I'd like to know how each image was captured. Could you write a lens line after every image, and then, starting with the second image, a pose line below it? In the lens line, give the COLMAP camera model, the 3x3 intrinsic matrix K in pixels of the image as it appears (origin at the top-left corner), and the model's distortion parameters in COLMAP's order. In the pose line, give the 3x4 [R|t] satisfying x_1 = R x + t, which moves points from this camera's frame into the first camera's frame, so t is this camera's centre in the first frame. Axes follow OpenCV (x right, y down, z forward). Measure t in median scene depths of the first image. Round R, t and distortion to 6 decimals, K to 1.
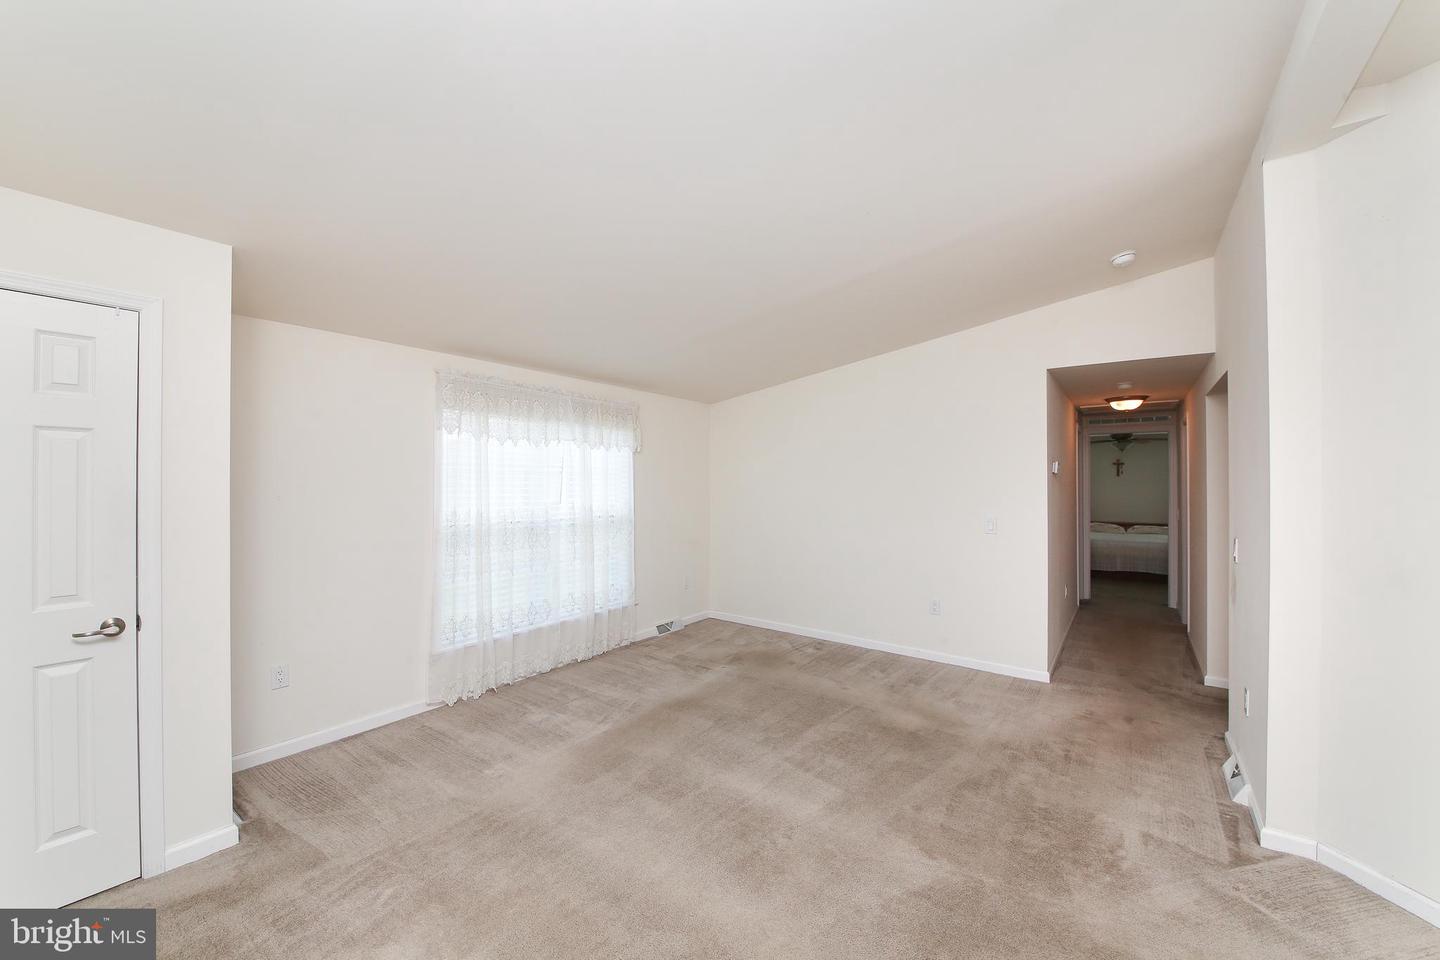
lens RADIAL K [[545.8, 0, 732.3], [0, 545.8, 475.7], [0, 0, 1]] dist [-0.024079, -0.002365]
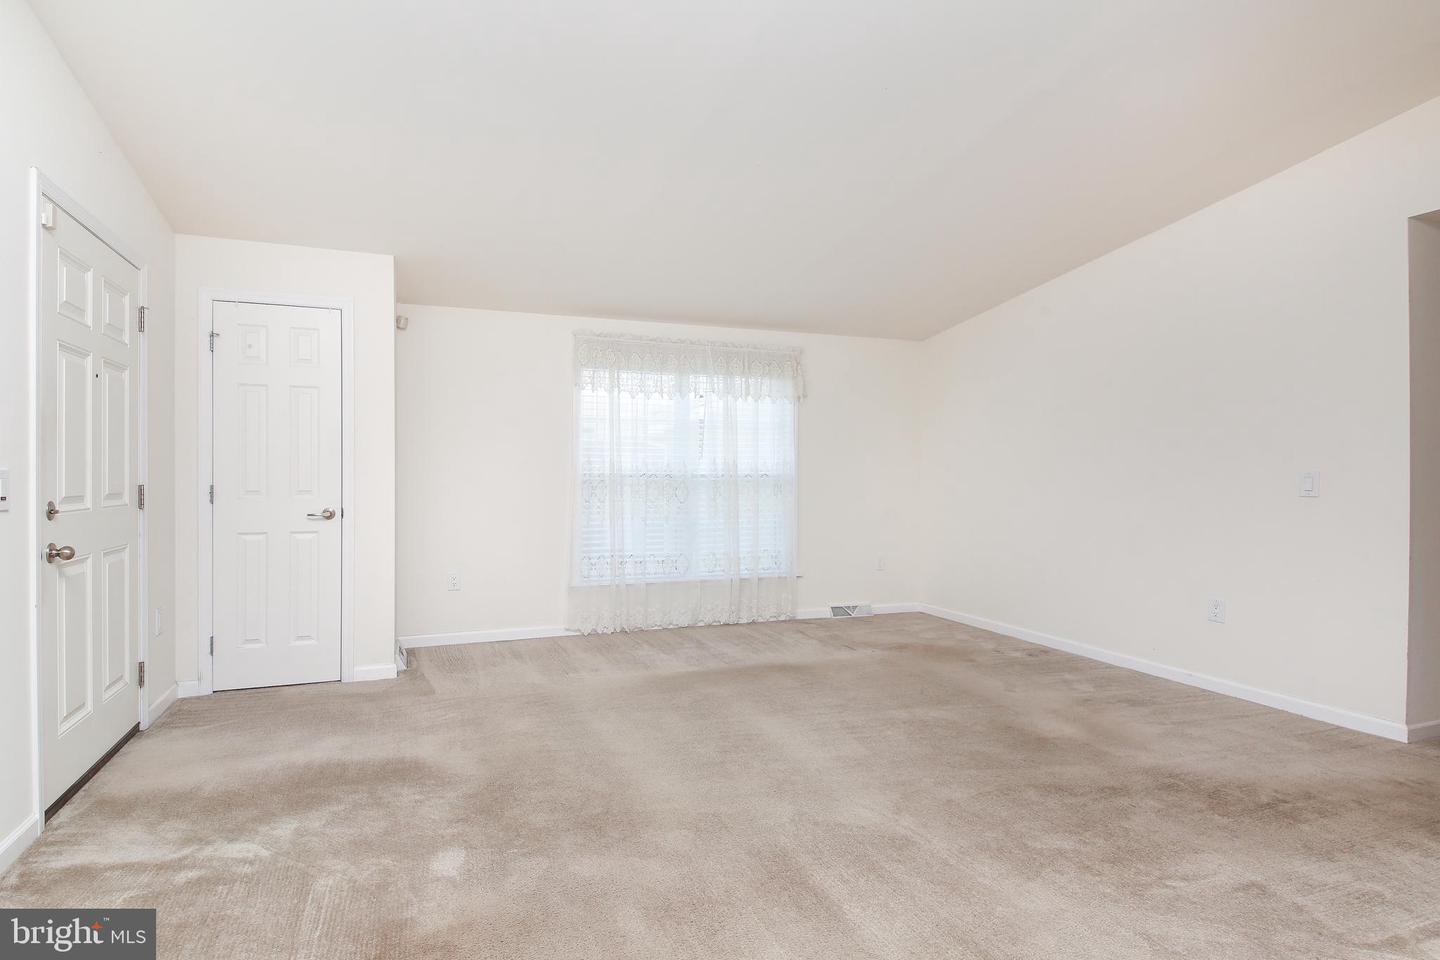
lens RADIAL K [[736.3, 0, 715.2], [0, 736.3, 484.9], [0, 0, 1]] dist [-0.025436, -0.004793]
pose [[0.832584, -0.009607, -0.553815, 0.494156], [0.014764, 0.999879, 0.004851, 0.106982], [0.553702, -0.012215, 0.832625, -0.088328]]
